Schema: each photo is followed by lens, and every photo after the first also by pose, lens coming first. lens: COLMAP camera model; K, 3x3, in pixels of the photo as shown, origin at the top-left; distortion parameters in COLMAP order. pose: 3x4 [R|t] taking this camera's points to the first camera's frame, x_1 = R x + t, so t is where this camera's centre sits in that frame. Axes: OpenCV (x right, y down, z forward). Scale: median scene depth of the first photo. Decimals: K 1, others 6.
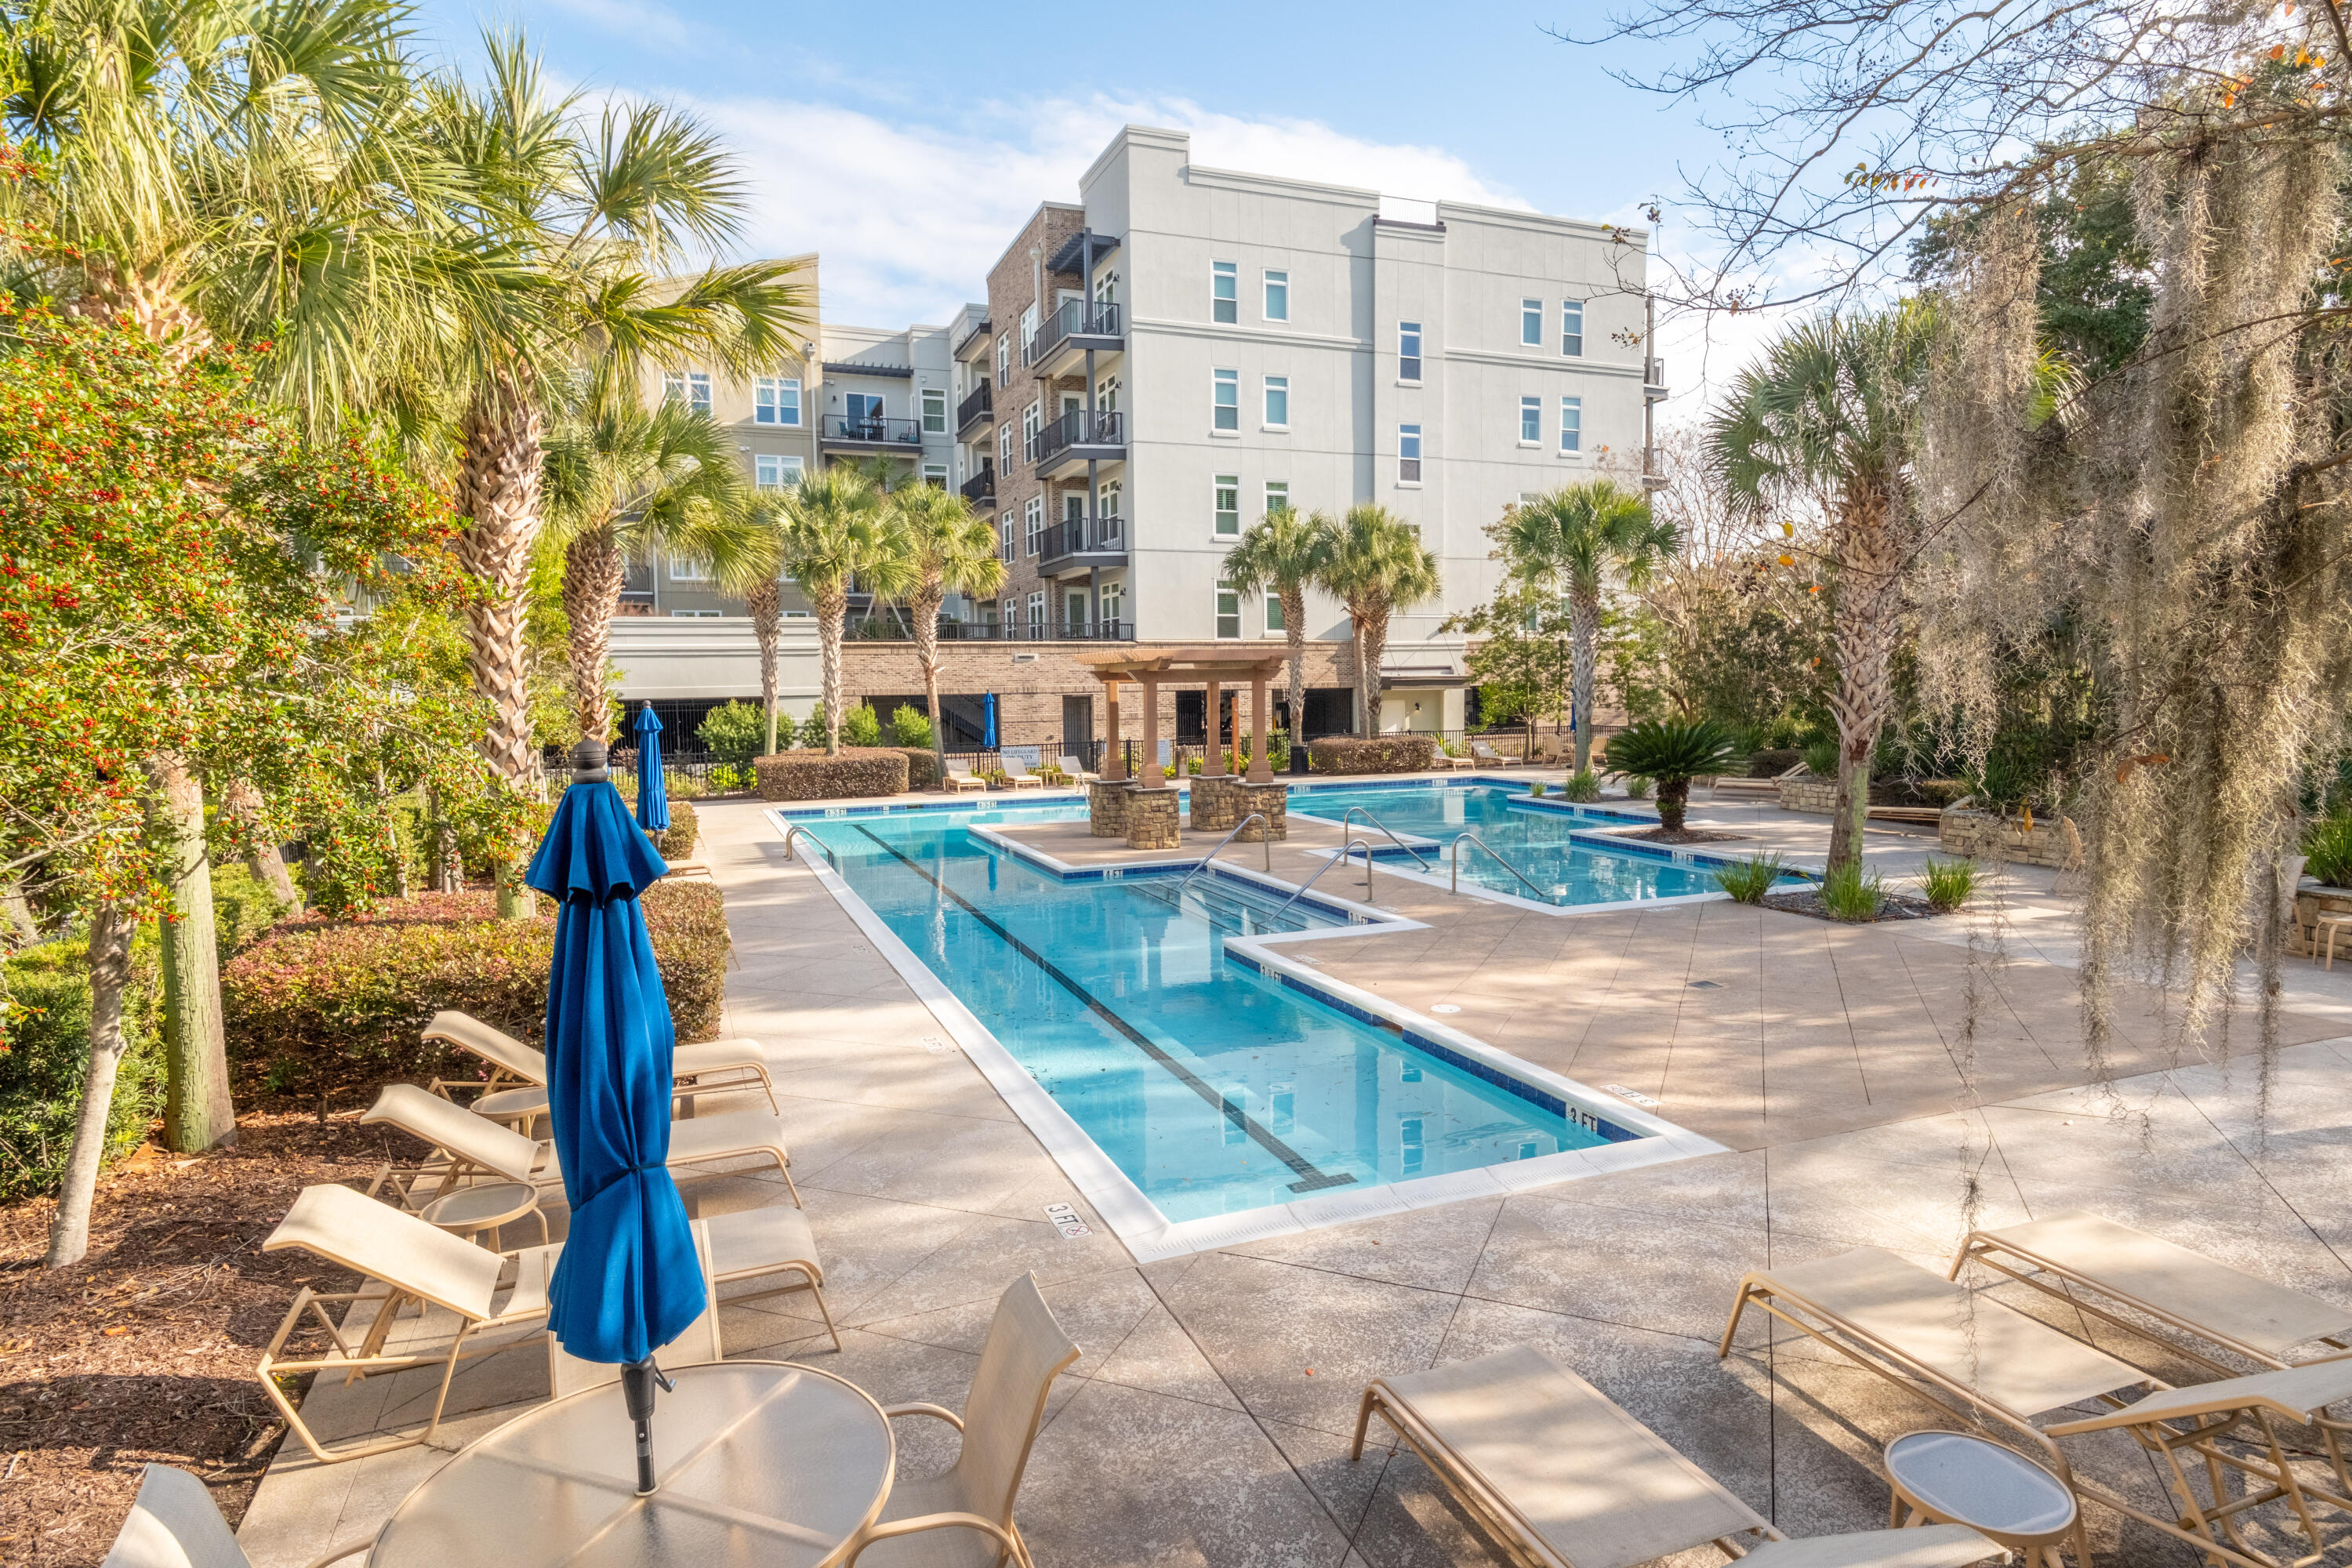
lens RADIAL K [[1301.9, 0, 1176.0], [0, 1301.9, 784.0], [0, 0, 1]] dist [-0.003029, -0.002059]
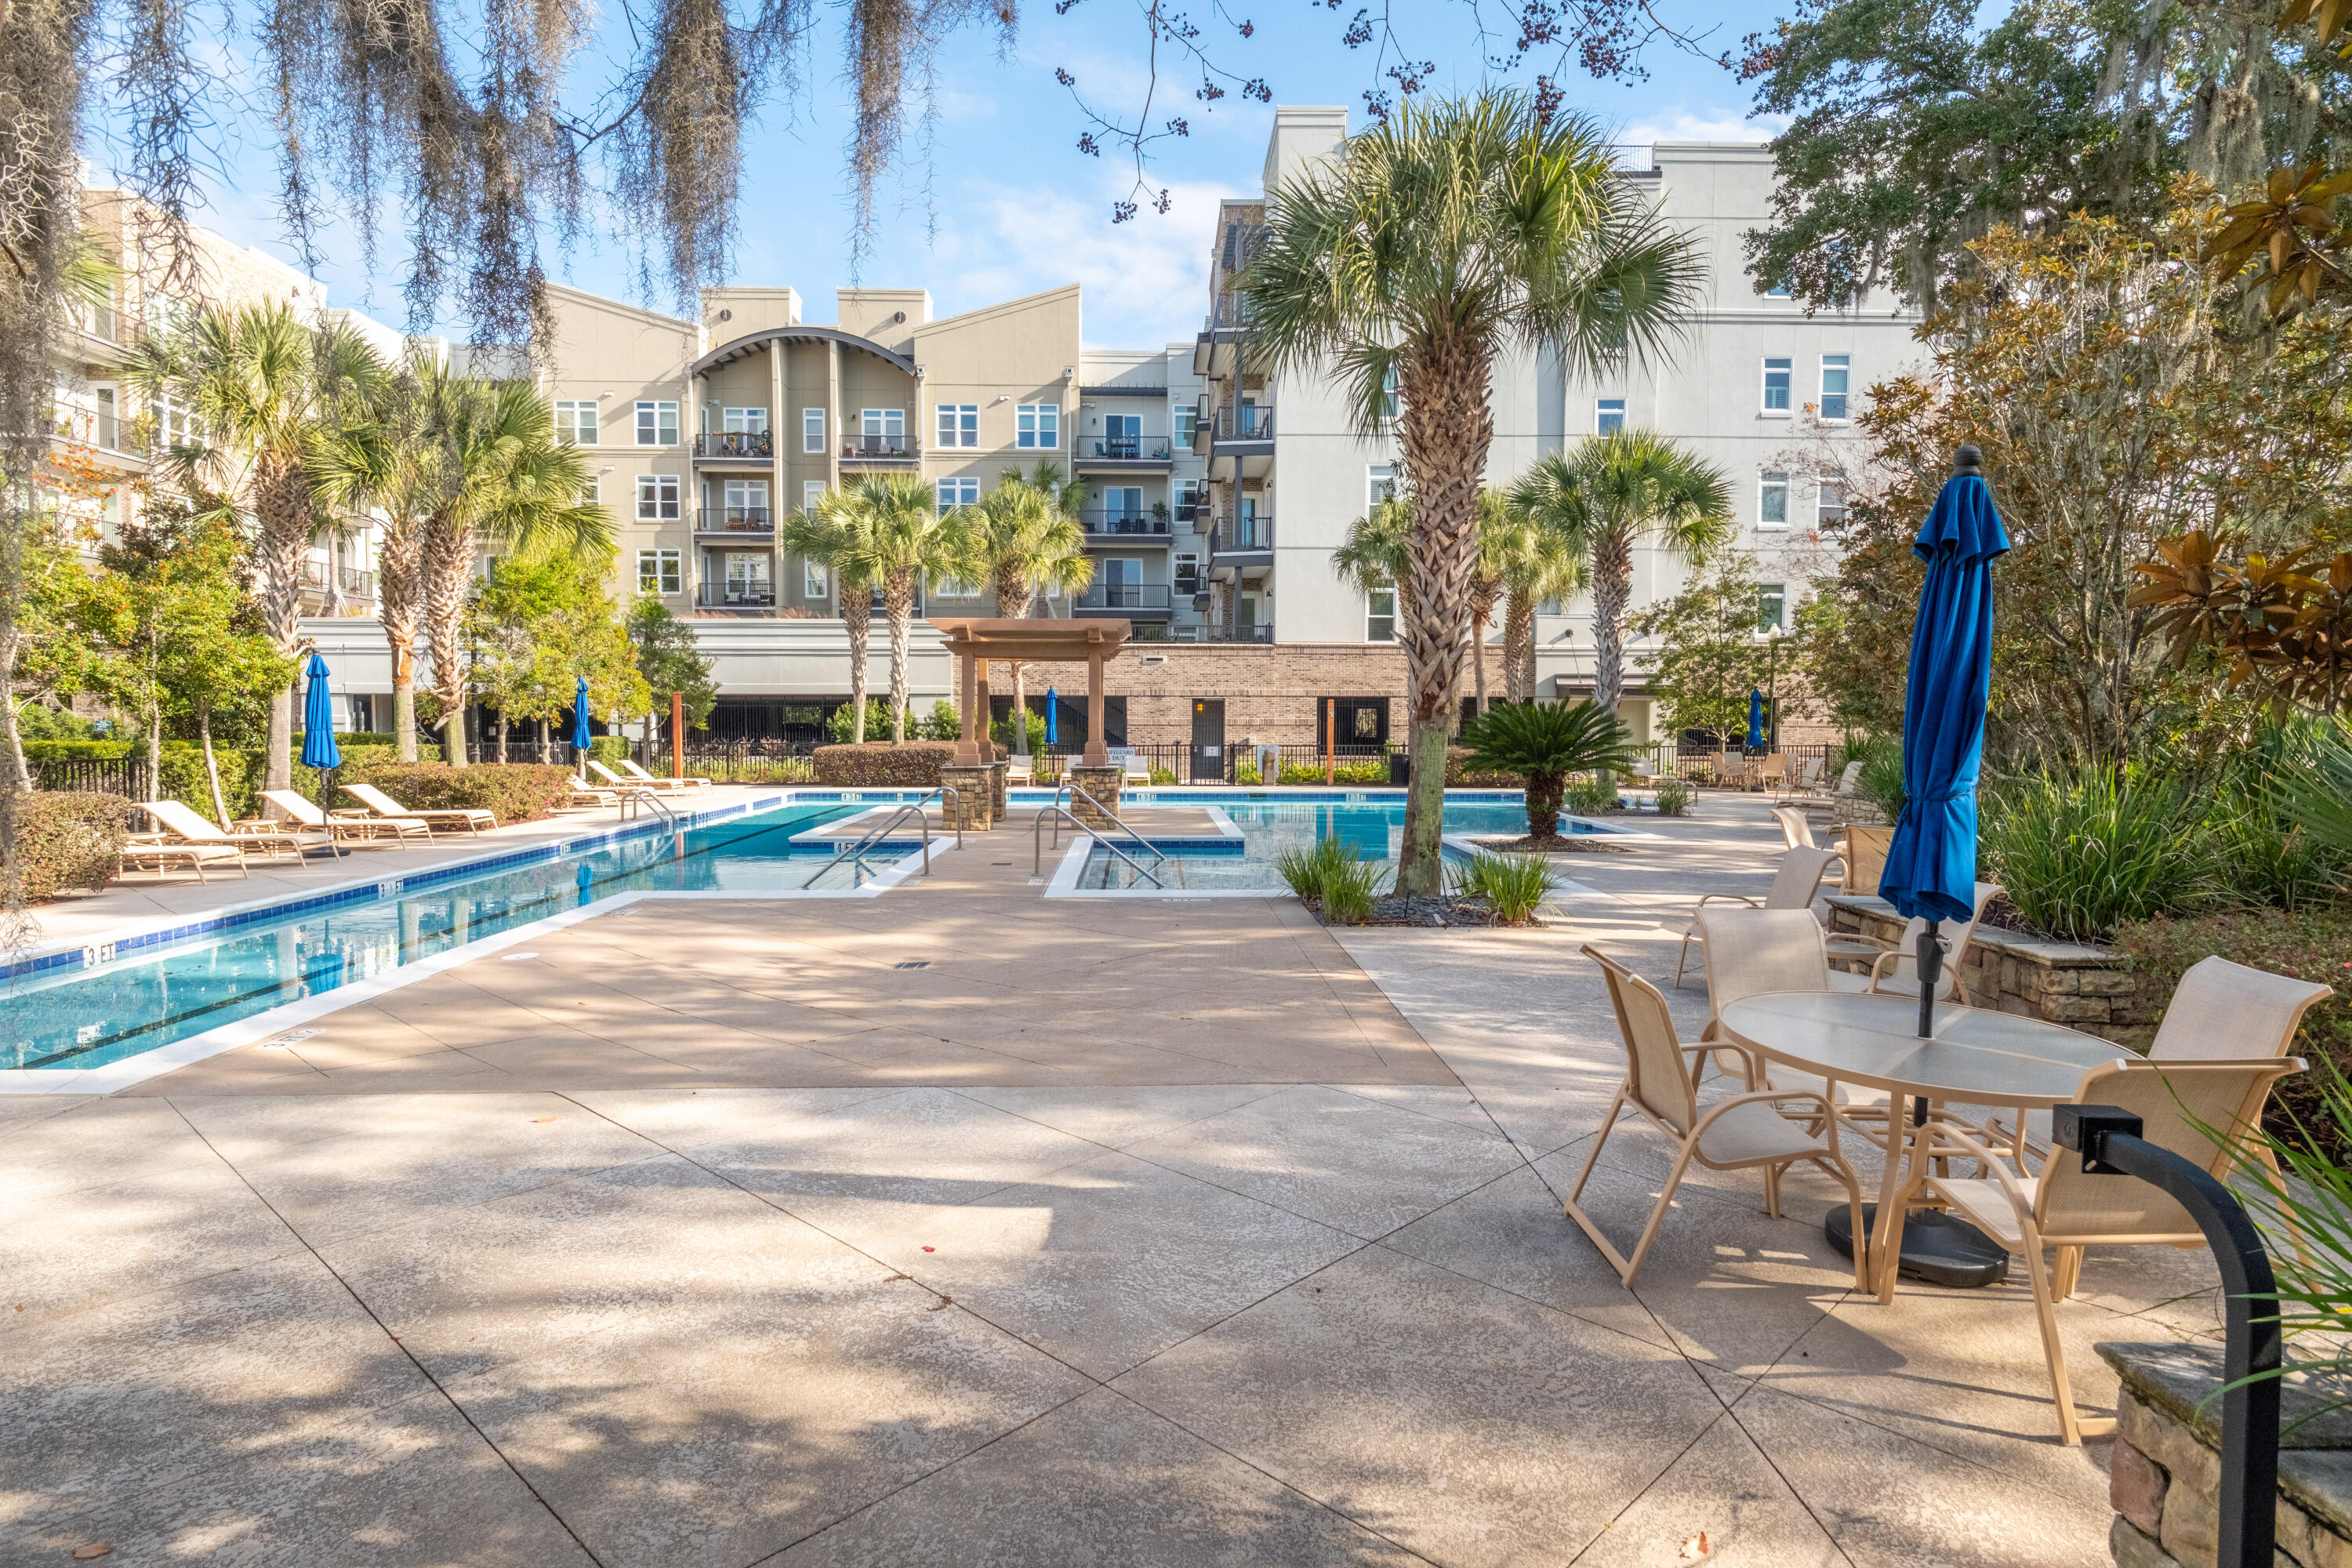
lens RADIAL K [[1301.9, 0, 1176.0], [0, 1301.9, 784.0], [0, 0, 1]] dist [-0.003029, -0.002059]
pose [[0.932999, 0.033723, -0.358297, 0.257258], [-0.043944, 0.998825, -0.020419, 0.015865], [0.357187, 0.034796, 0.933384, 0.094078]]
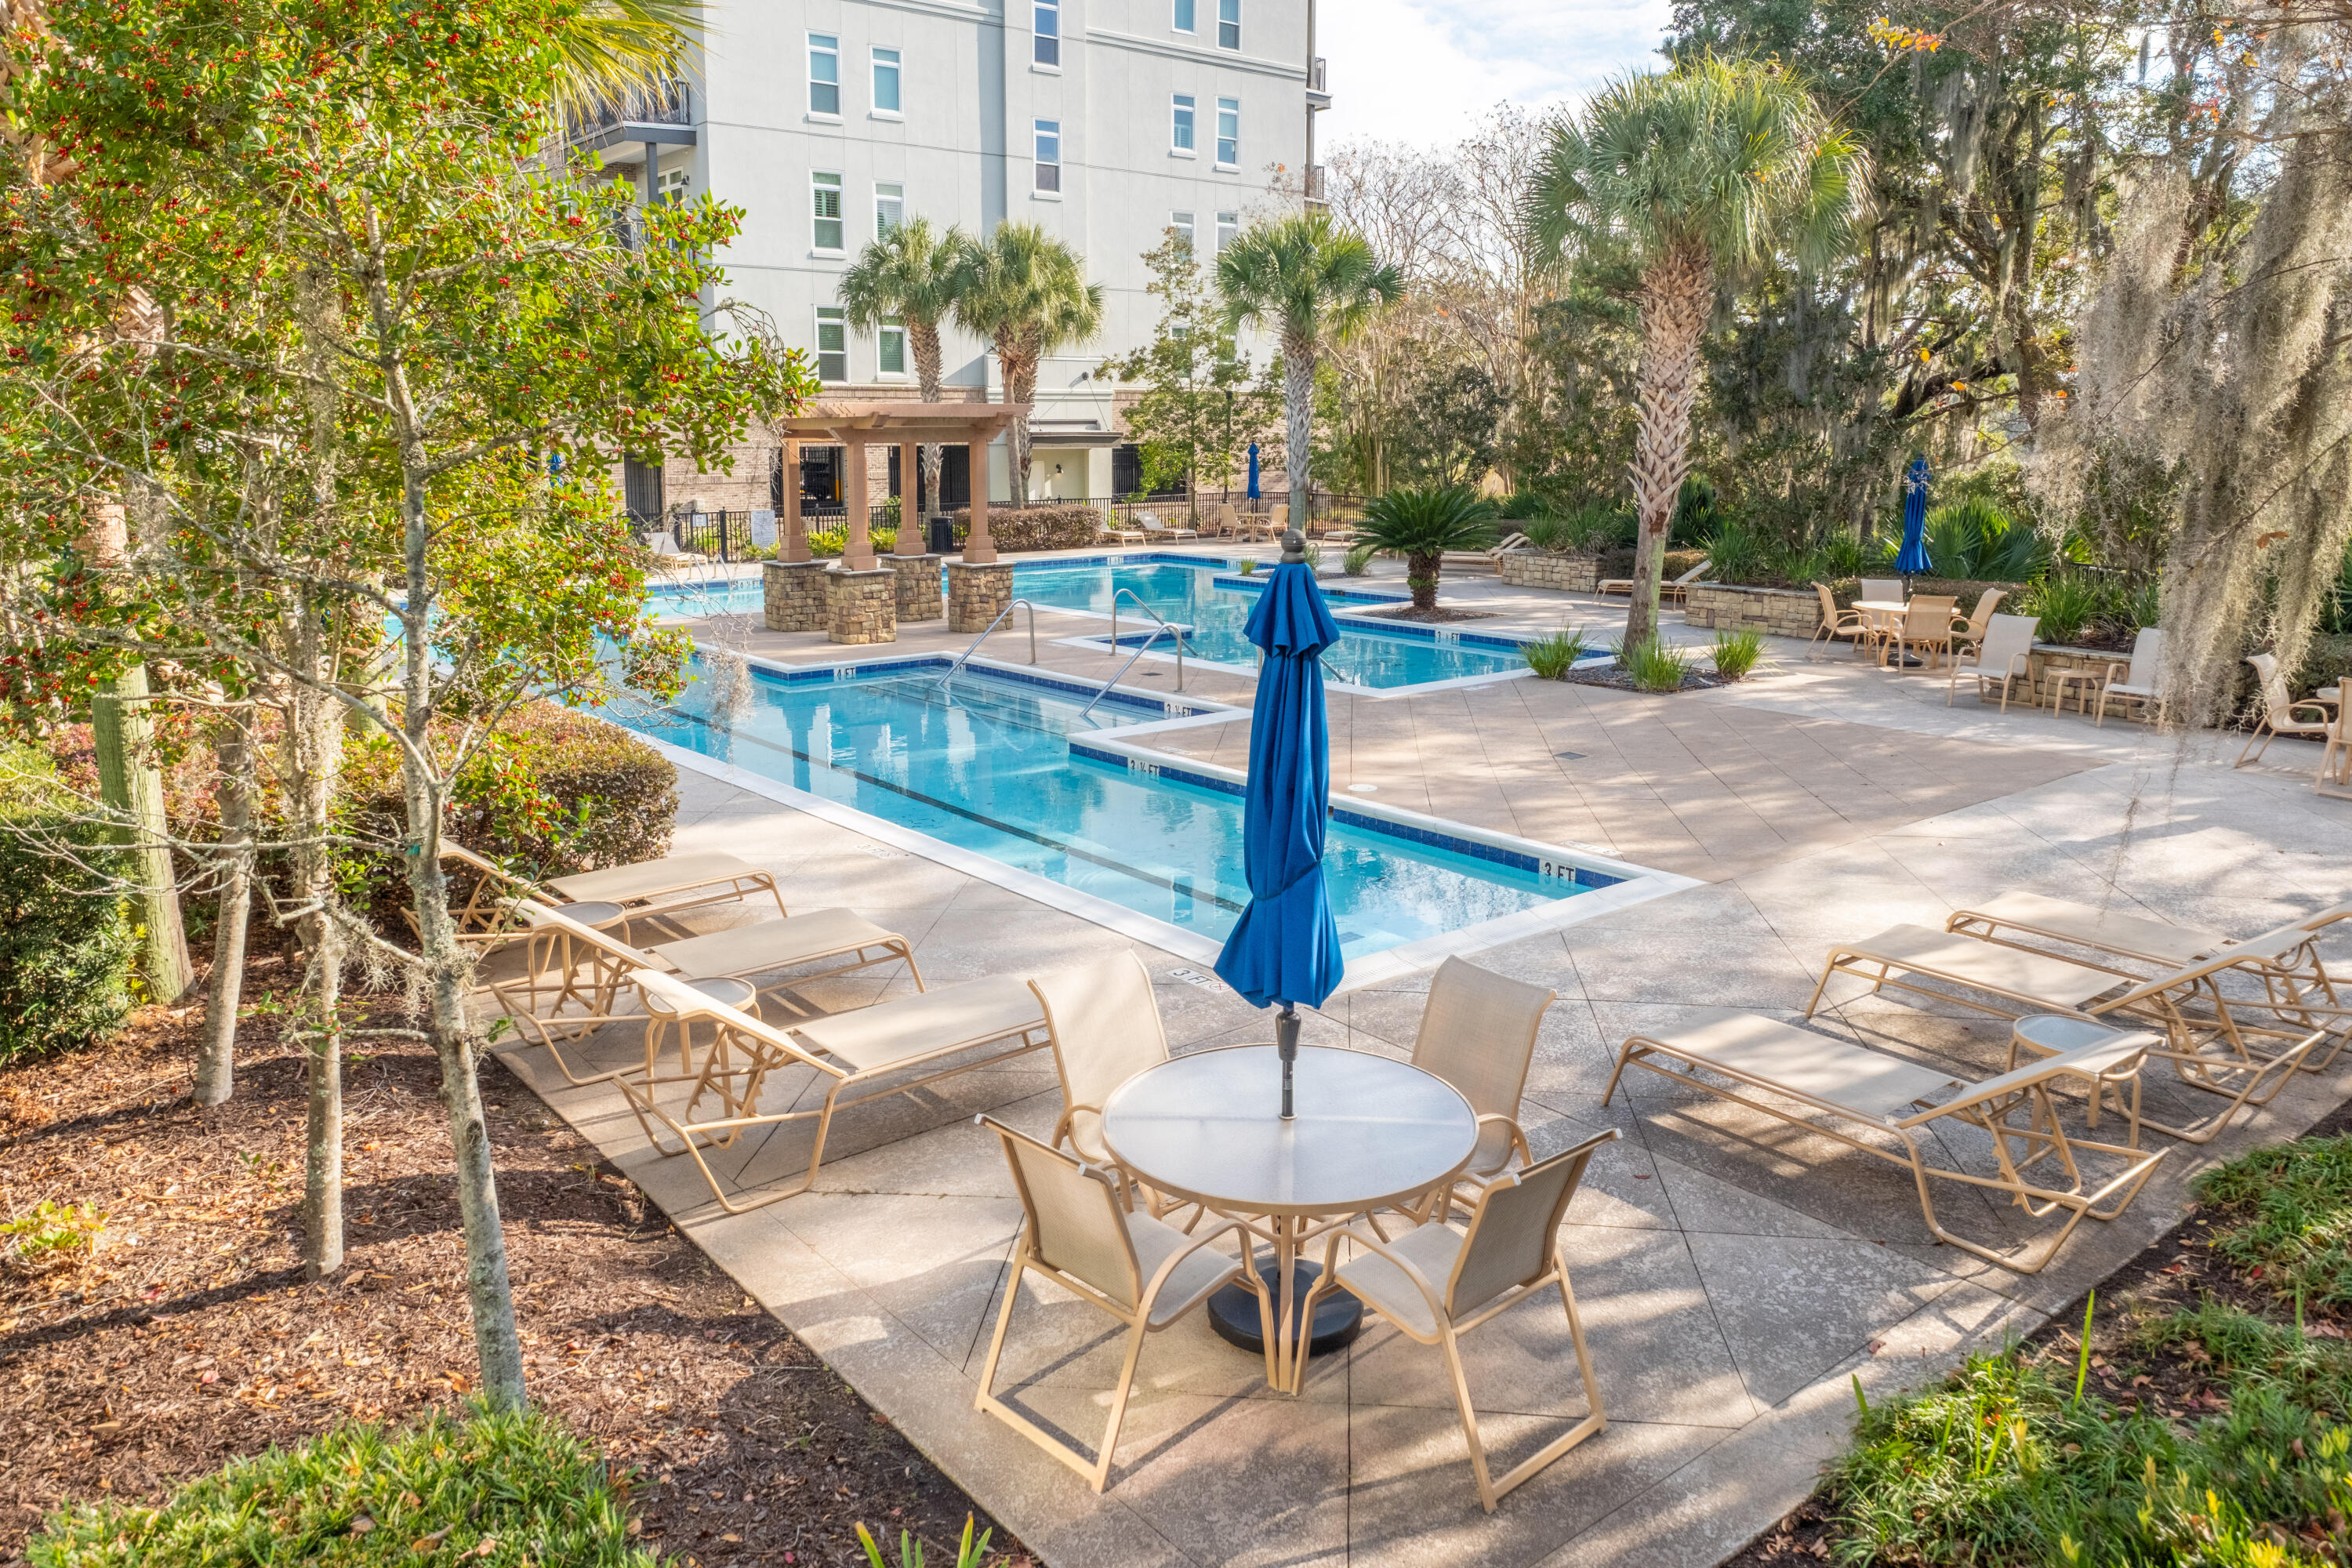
lens RADIAL K [[1676.2, 0, 1147.1], [0, 1676.2, 664.4], [0, 0, 1]] dist [0.009622, 0.000036]
pose [[0.955504, -0.030053, 0.293444, -0.088707], [0.012440, 0.998017, 0.061706, -0.000454], [-0.294716, -0.055310, 0.953983, -0.044834]]
